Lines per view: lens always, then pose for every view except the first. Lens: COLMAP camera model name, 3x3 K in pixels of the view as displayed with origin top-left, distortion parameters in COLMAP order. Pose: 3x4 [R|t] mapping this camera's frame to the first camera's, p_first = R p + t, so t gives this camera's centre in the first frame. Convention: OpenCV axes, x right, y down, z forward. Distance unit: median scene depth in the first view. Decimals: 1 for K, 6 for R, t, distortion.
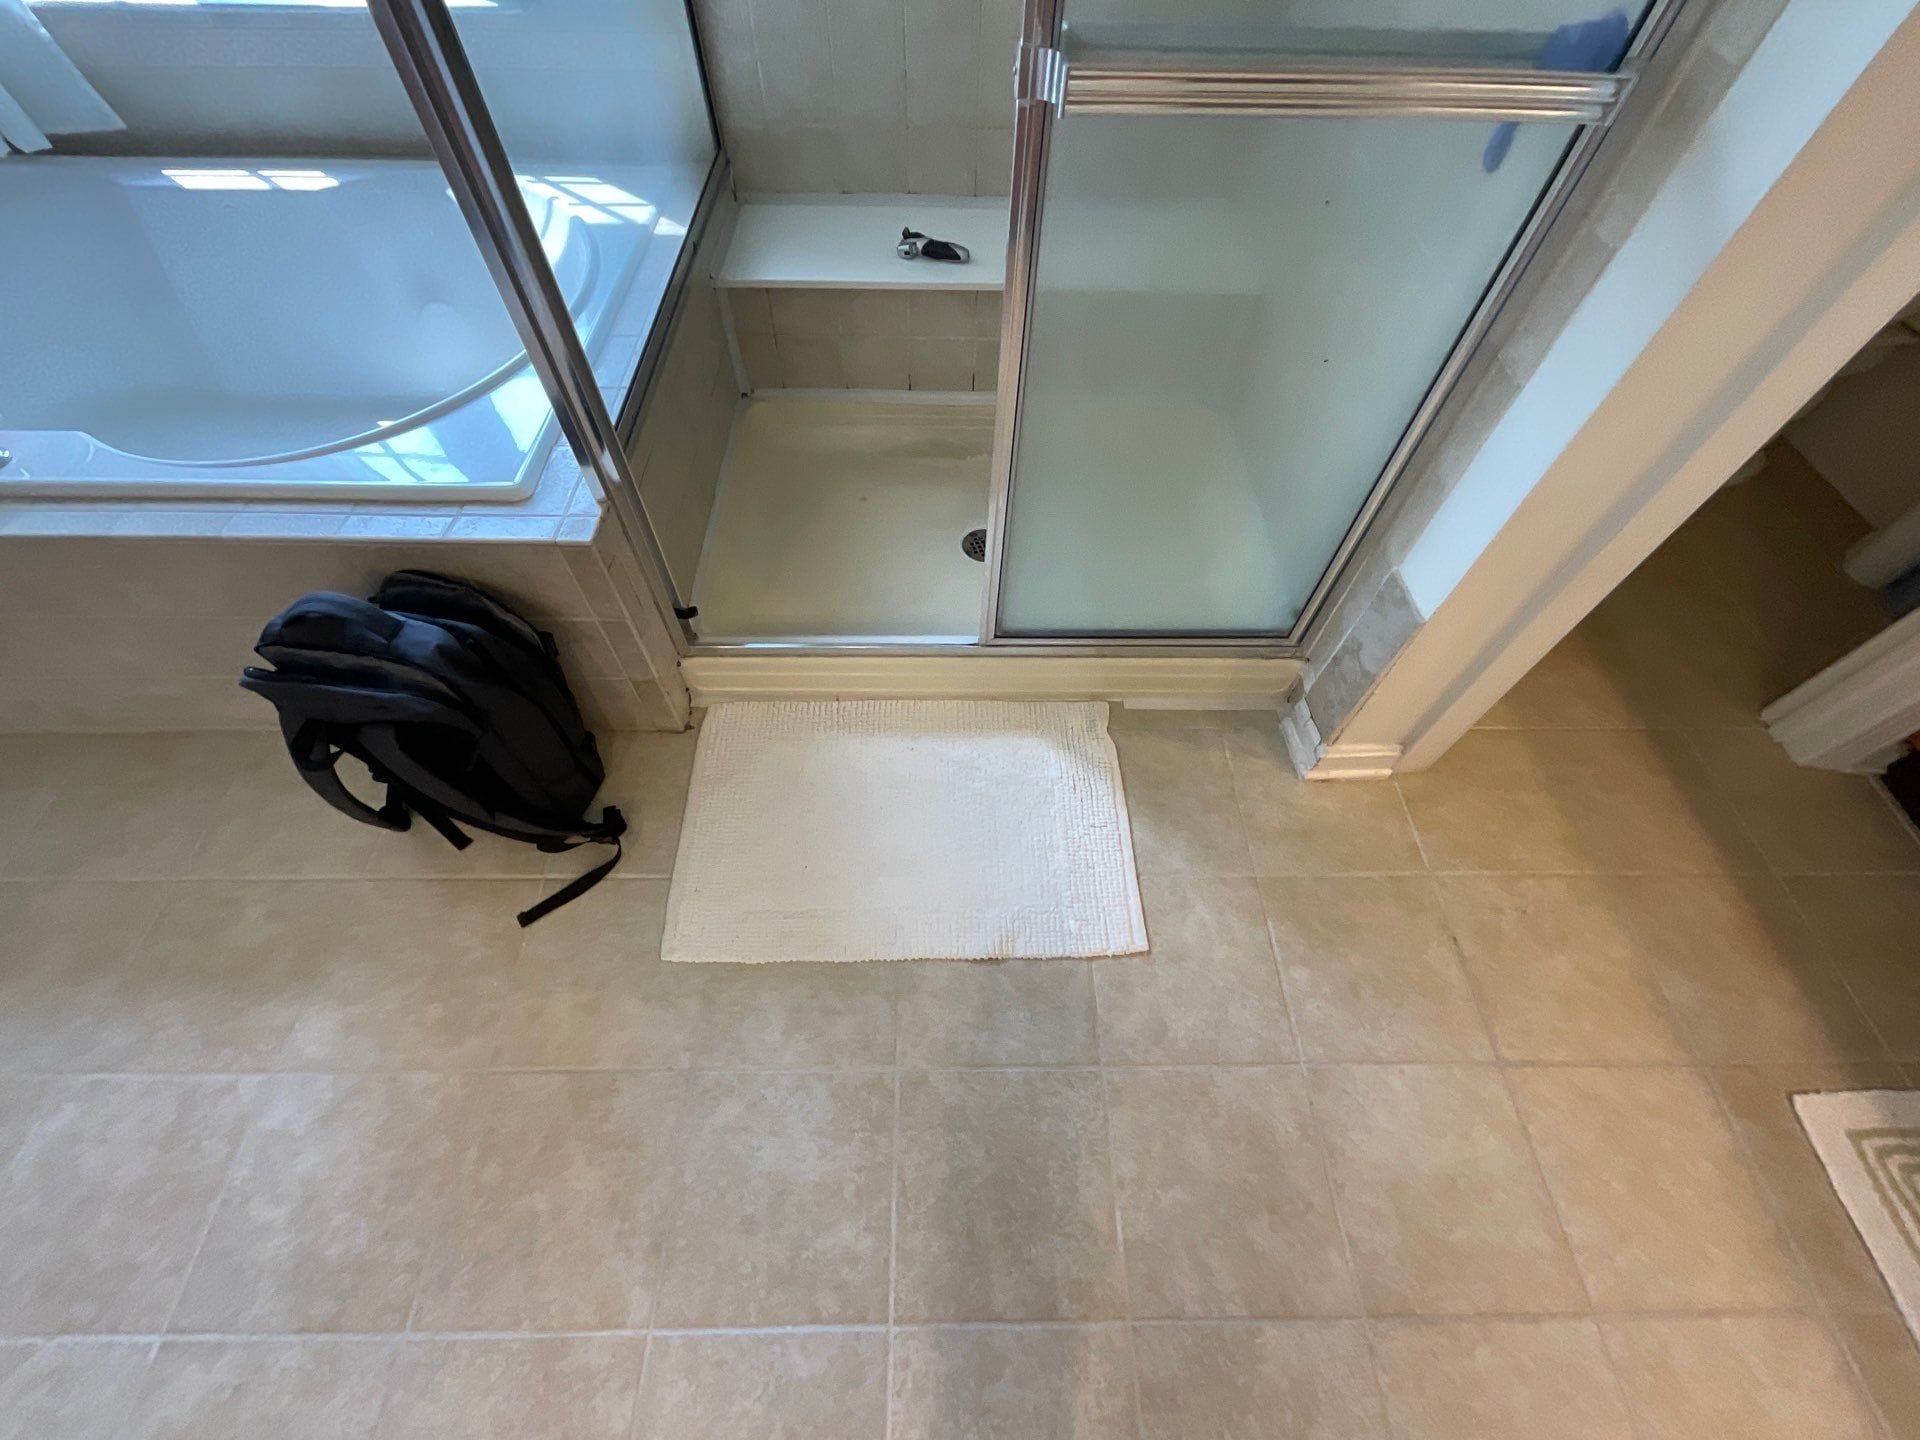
lens RADIAL K [[764.3, 0, 965.9], [0, 764.3, 769.4], [0, 0, 1]] dist [0.000803, -0.000097]
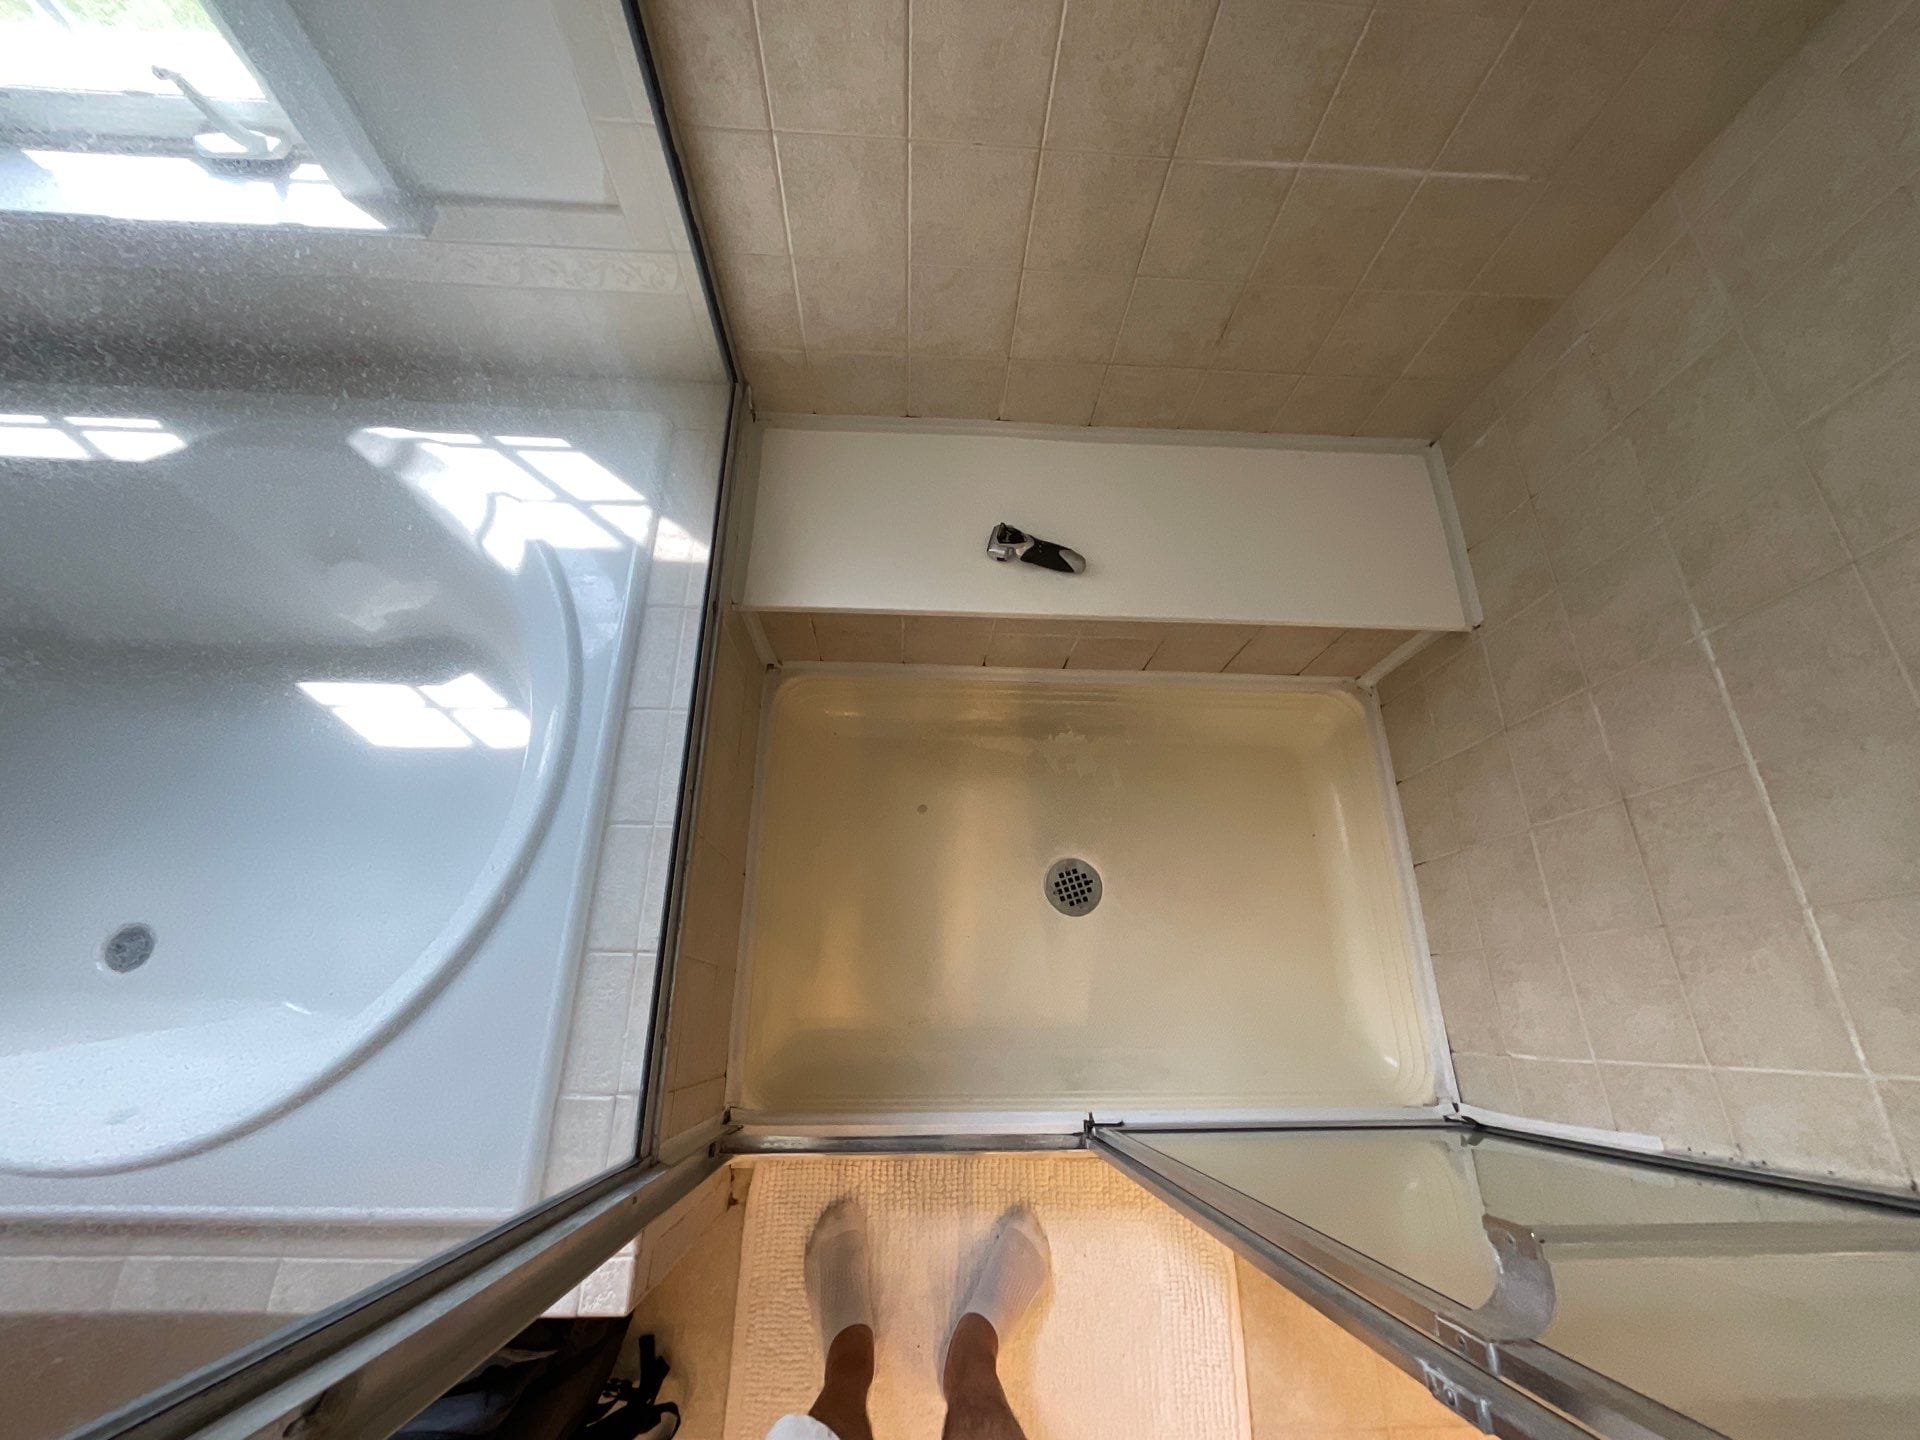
lens RADIAL K [[792.7, 0, 954.7], [0, 792.7, 729.3], [0, 0, 1]] dist [0.006156, 0.000464]
pose [[0.999212, 0.023548, 0.031937, -0.143354], [-0.029514, 0.979032, 0.201555, -0.671744], [-0.026521, -0.202339, 0.978956, 0.221130]]
